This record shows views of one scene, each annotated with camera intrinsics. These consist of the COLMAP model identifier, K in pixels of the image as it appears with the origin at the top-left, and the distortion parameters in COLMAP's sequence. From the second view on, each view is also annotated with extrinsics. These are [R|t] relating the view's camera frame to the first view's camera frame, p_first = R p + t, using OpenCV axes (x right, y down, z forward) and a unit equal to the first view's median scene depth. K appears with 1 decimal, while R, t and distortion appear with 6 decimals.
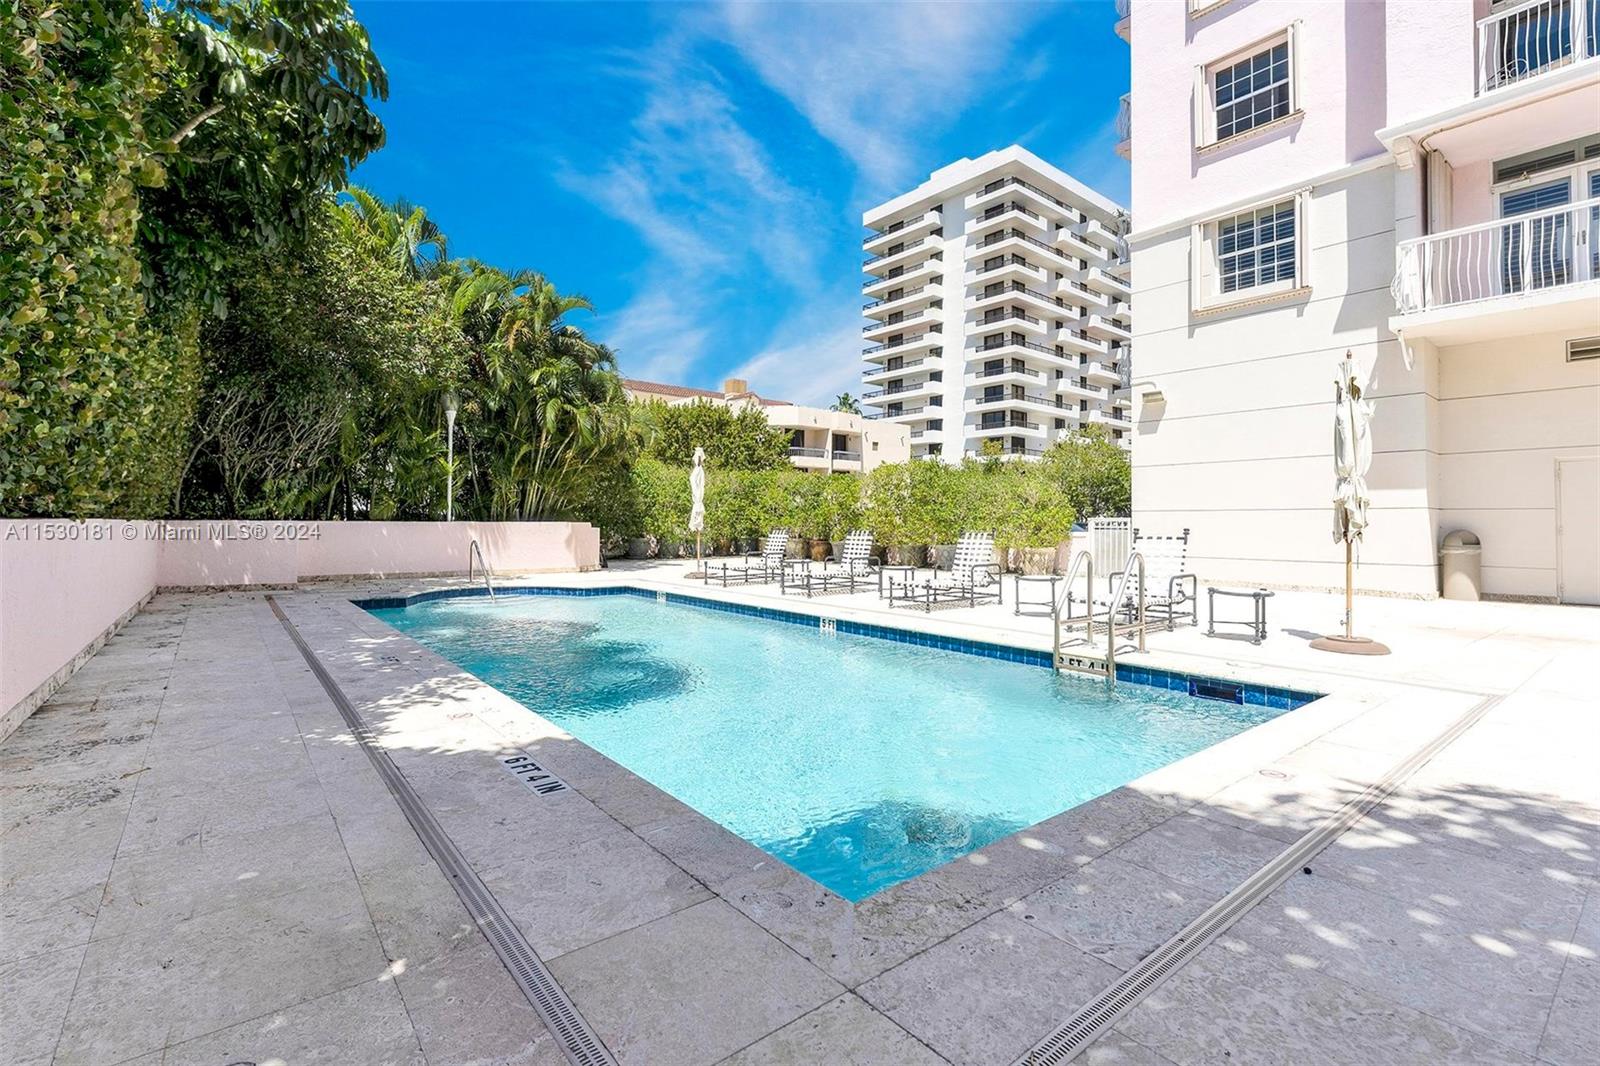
lens RADIAL K [[753.8, 0, 801.0], [0, 753.8, 521.1], [0, 0, 1]] dist [-0.000050, -0.000079]
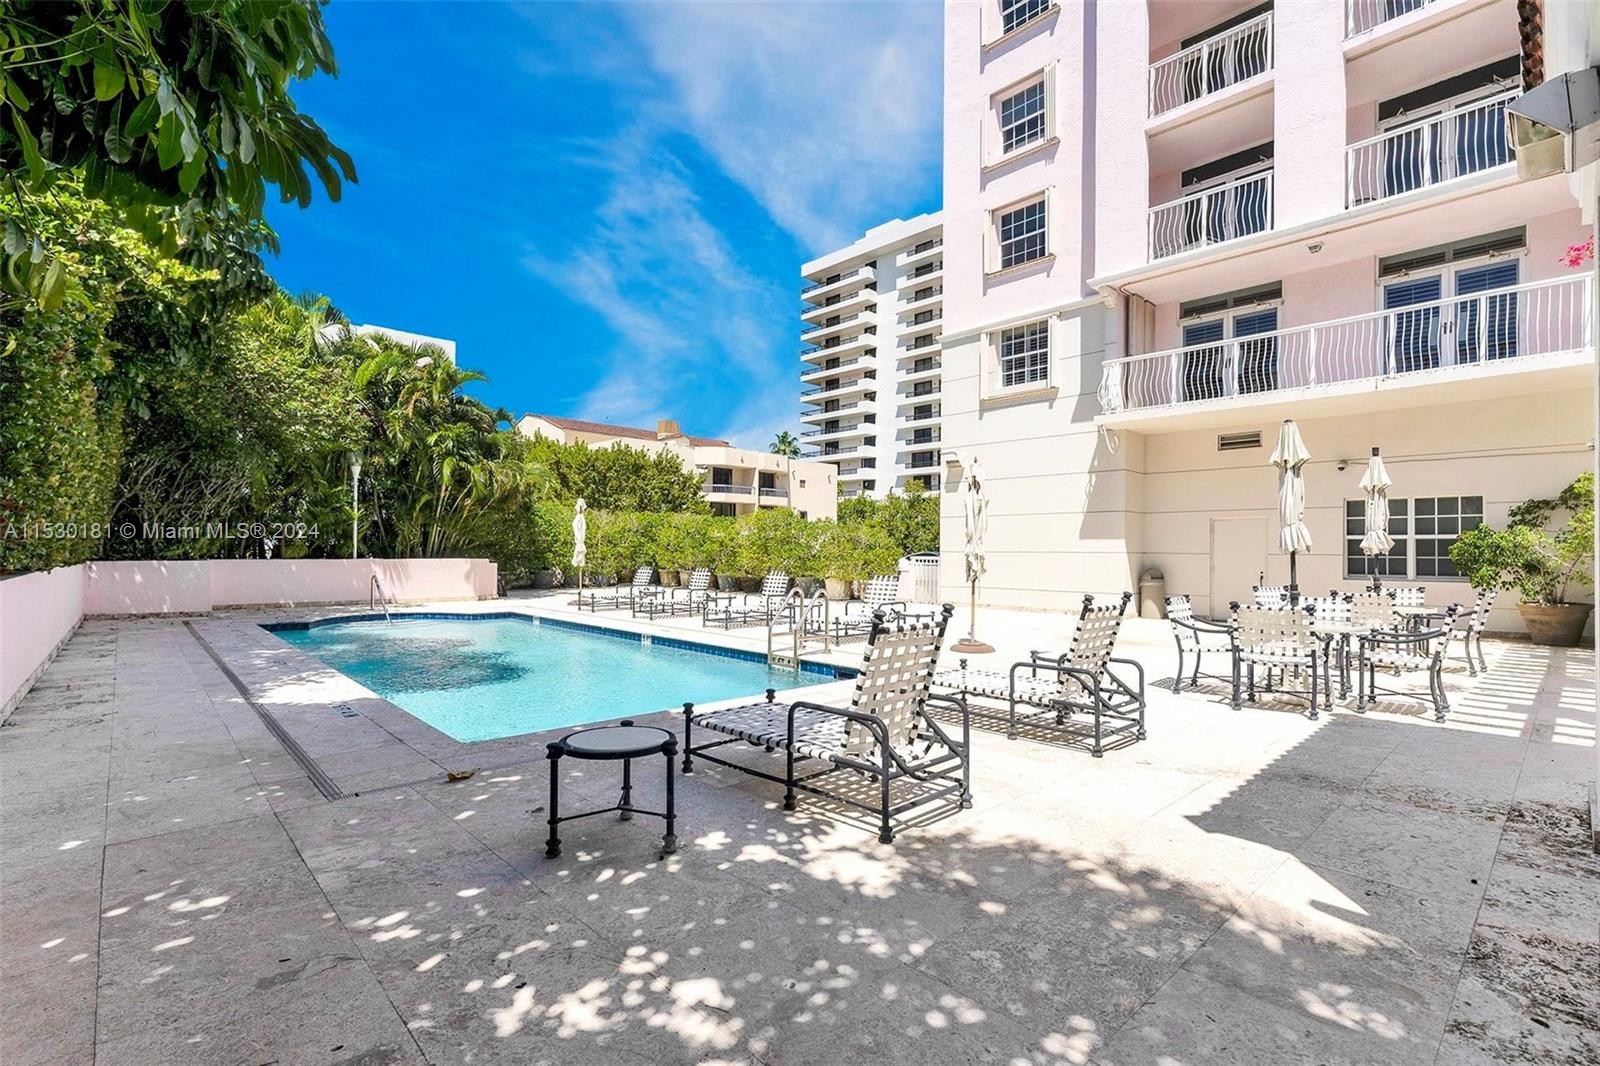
lens RADIAL K [[687.9, 0, 842.6], [0, 687.9, 567.5], [0, 0, 1]] dist [0.000271, 0.000011]
pose [[0.988887, 0.003959, 0.148613, 0.136726], [-0.007579, 0.999688, 0.023800, -0.017490], [-0.148473, -0.024662, 0.988609, -0.196087]]
